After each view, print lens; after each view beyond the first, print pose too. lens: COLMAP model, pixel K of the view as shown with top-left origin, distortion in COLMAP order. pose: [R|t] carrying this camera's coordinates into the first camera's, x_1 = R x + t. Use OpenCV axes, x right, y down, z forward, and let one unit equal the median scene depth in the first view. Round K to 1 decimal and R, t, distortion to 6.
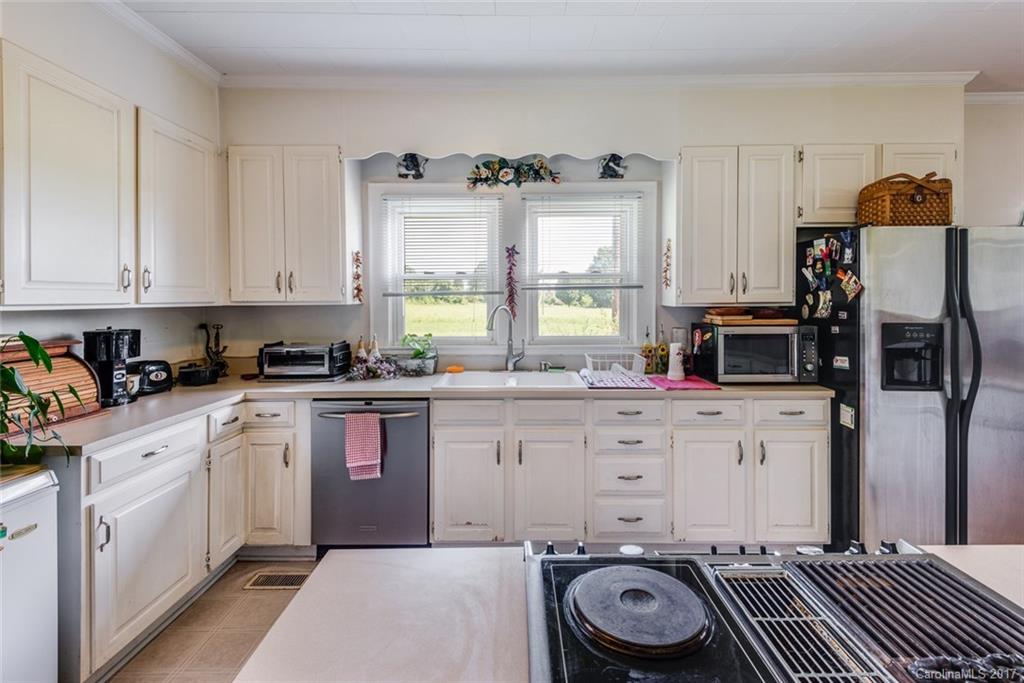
lens RADIAL K [[476.4, 0, 537.1], [0, 476.4, 299.1], [0, 0, 1]] dist [0.005967, -0.004820]
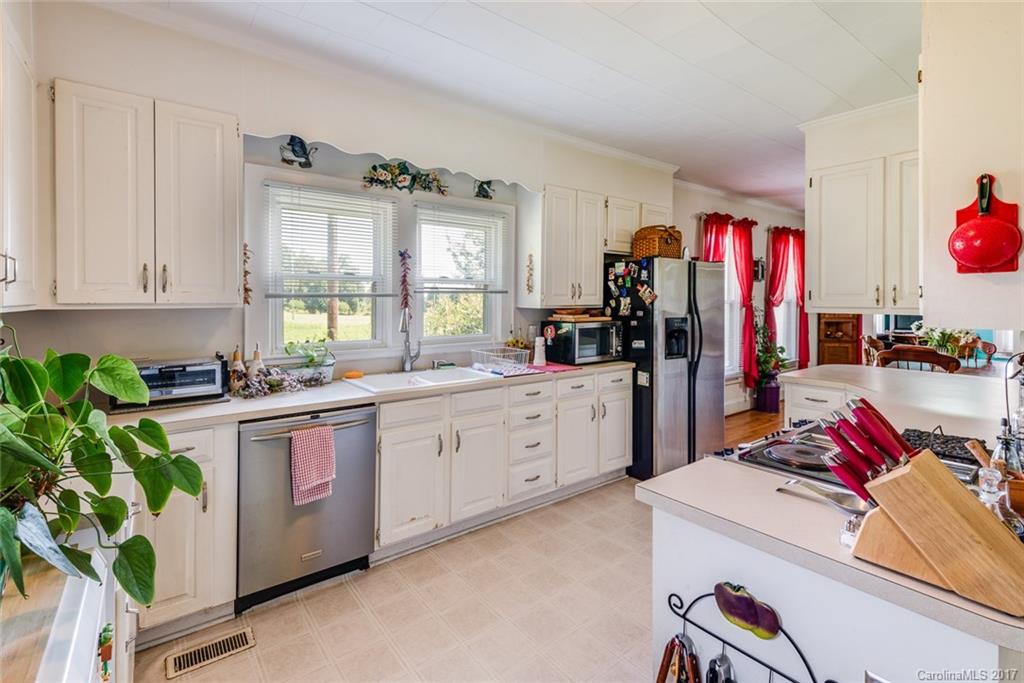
lens RADIAL K [[476.4, 0, 541.5], [0, 476.4, 300.5], [0, 0, 1]] dist [0.005967, -0.004820]
pose [[0.767223, 0.006386, 0.641348, -0.520008], [-0.005148, 0.999980, -0.003798, -0.000561], [-0.641359, -0.000388, 0.767240, 0.023852]]
